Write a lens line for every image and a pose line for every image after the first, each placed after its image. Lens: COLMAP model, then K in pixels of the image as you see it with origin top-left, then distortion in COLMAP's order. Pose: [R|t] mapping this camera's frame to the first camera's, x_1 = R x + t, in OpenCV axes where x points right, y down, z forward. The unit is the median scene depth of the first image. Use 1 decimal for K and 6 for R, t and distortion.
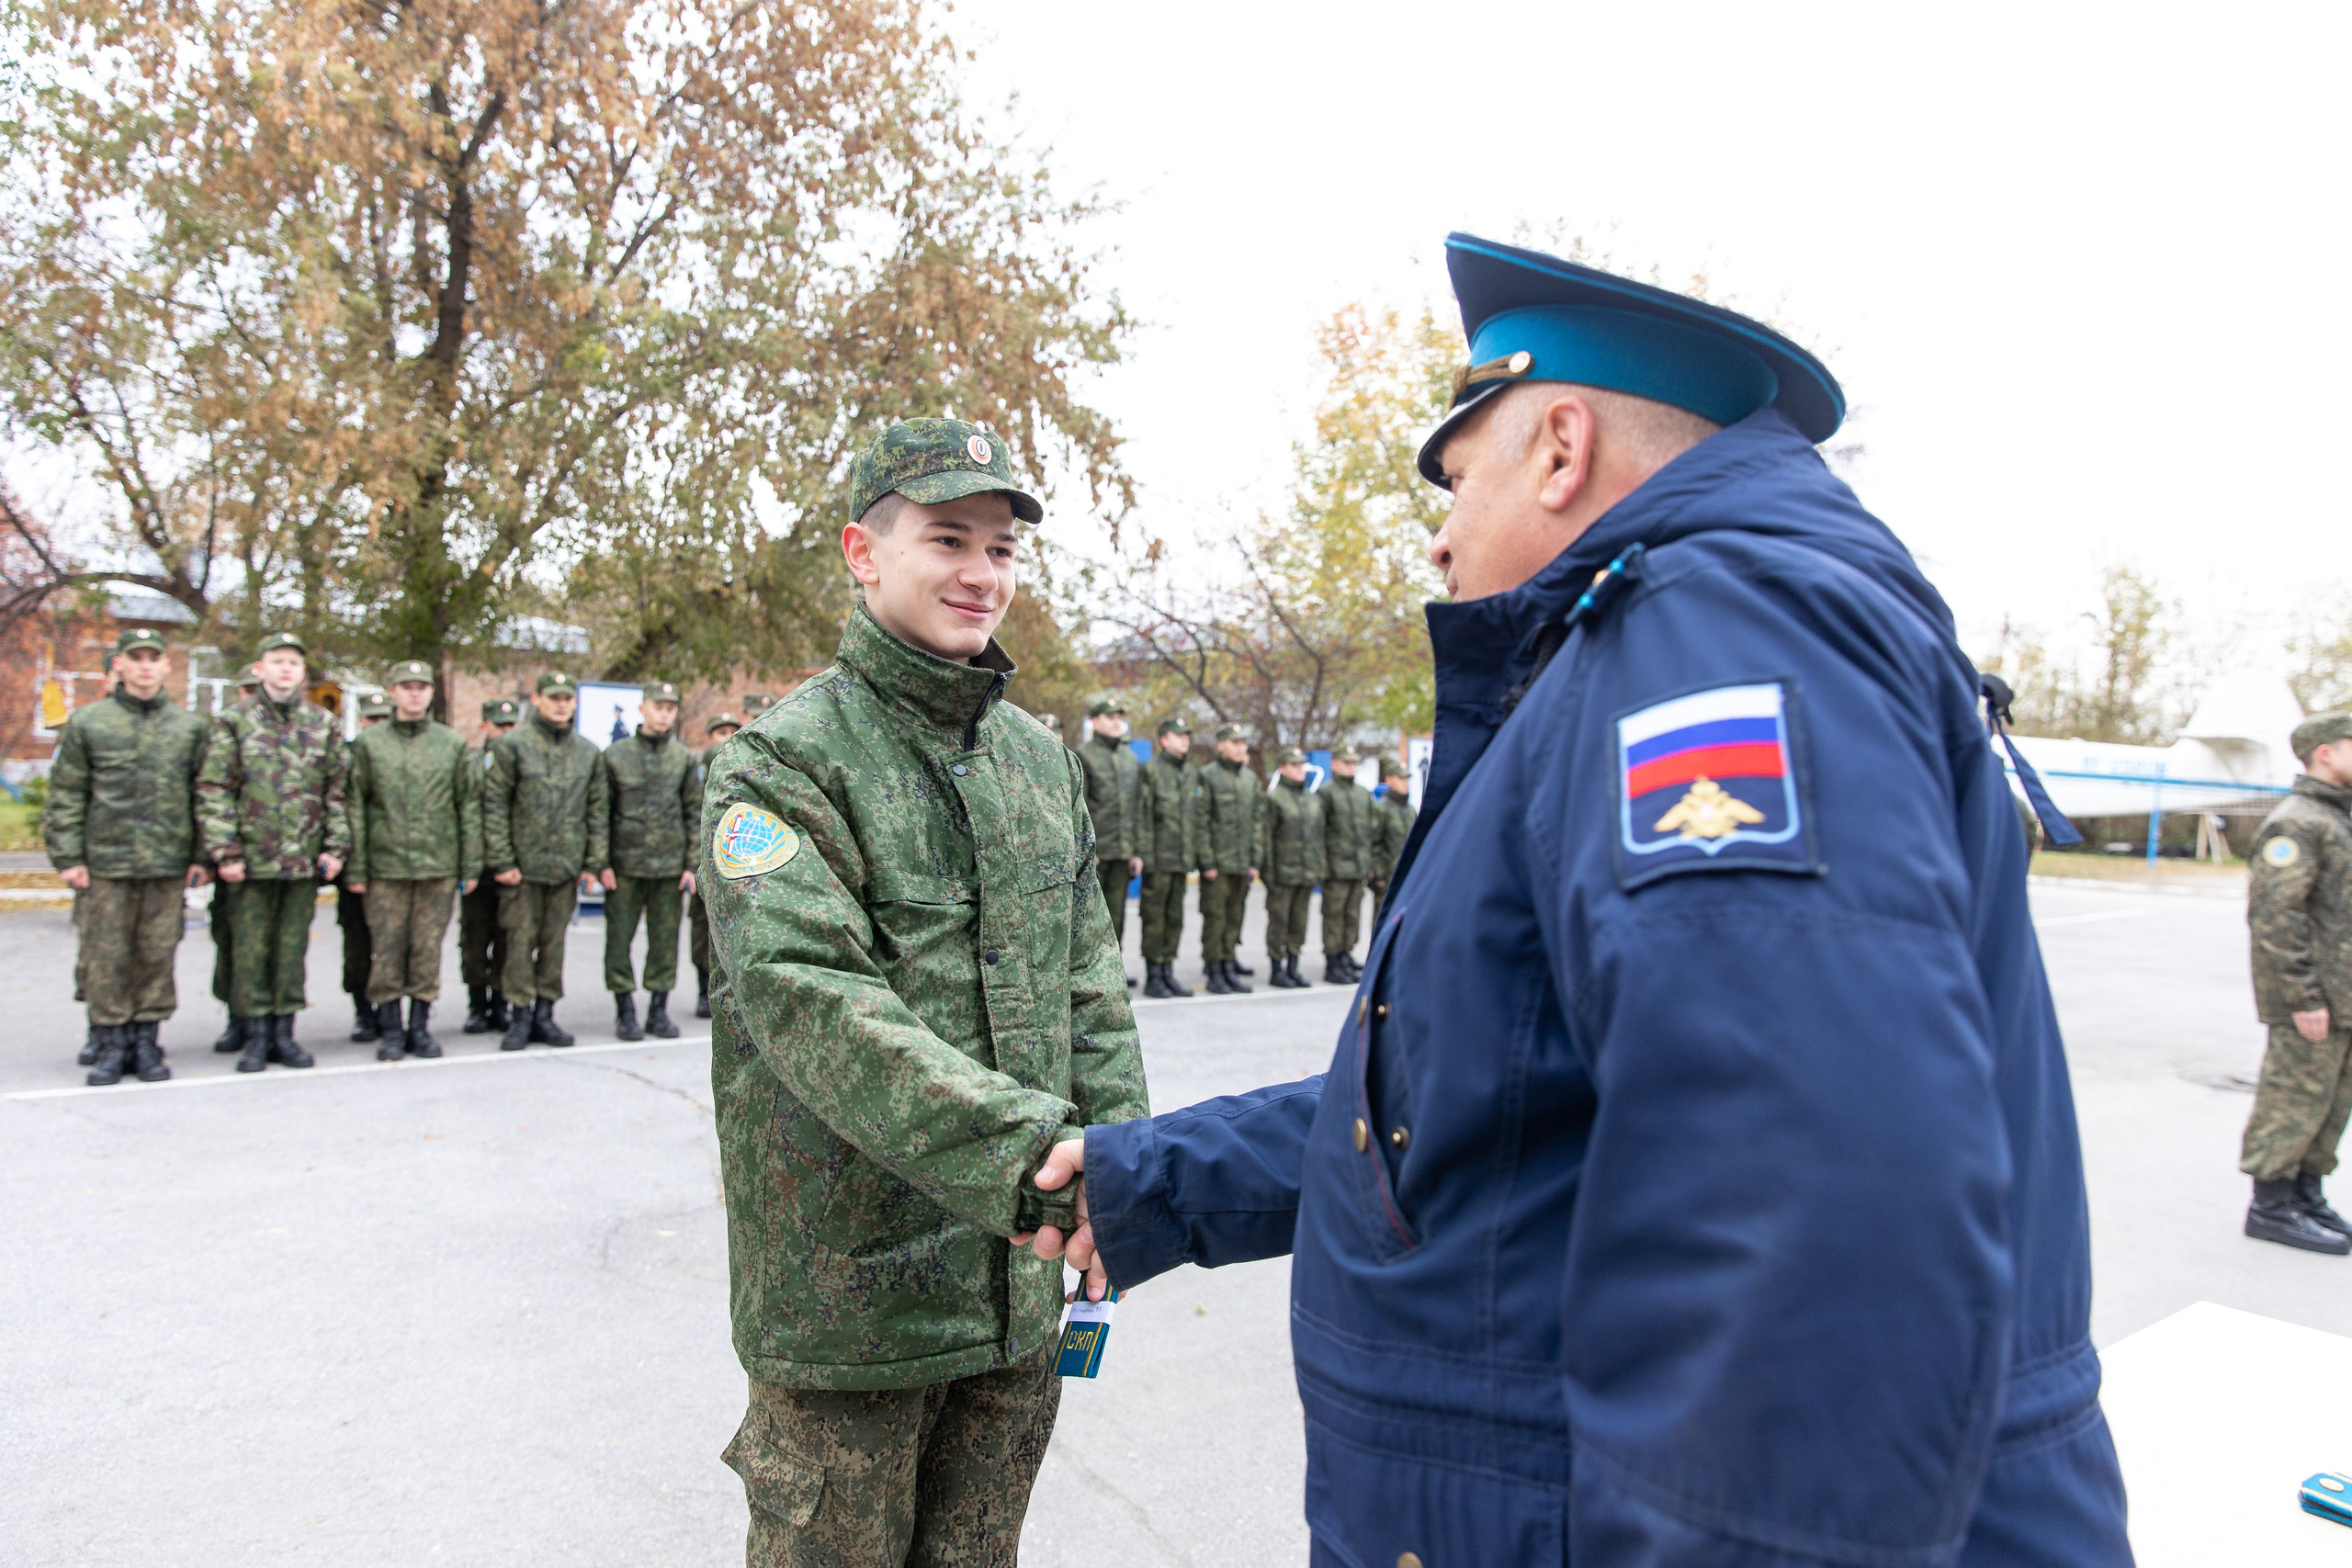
lens RADIAL K [[1527.4, 0, 1182.5], [0, 1527.4, 773.8], [0, 0, 1]] dist [-0.012105, 0.011661]
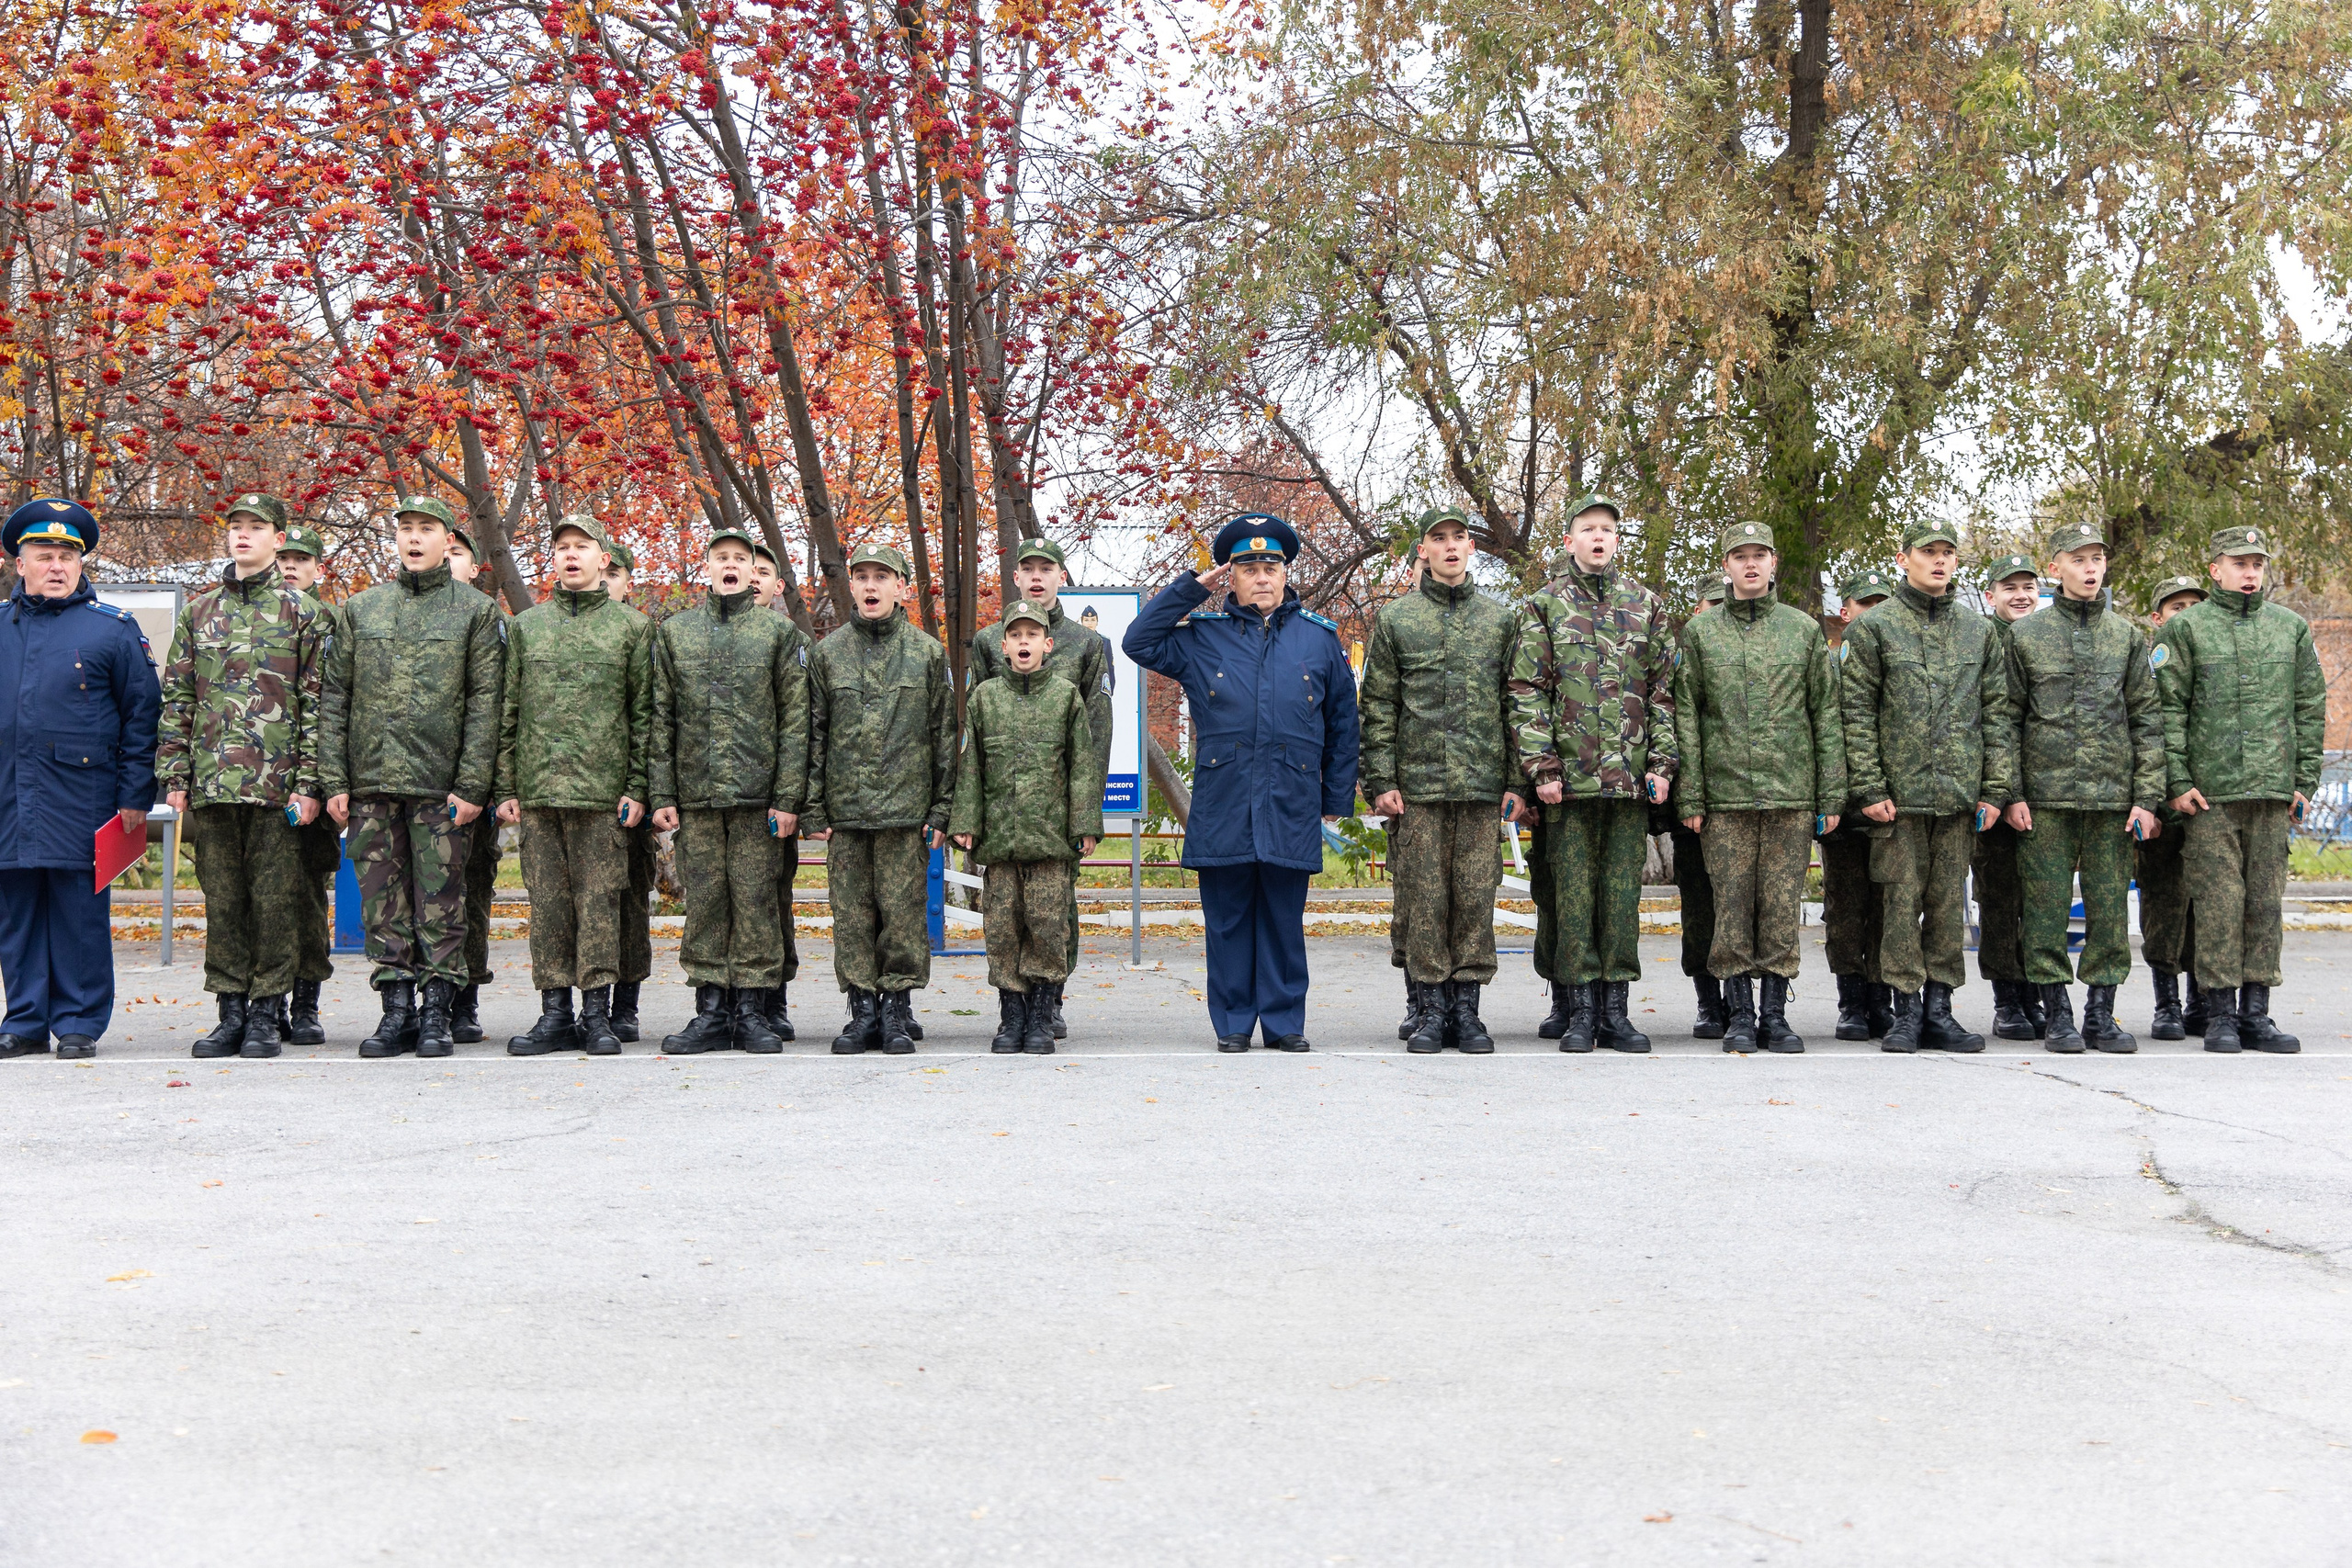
lens RADIAL K [[2558.5, 0, 1204.8], [0, 2558.5, 774.5], [0, 0, 1]] dist [-0.006548, 0.000000]
pose [[0.762145, -0.044275, -0.645891, 0.092330], [0.027417, 0.998971, -0.036127, 0.085569], [0.646826, 0.009825, 0.762574, -0.122508]]
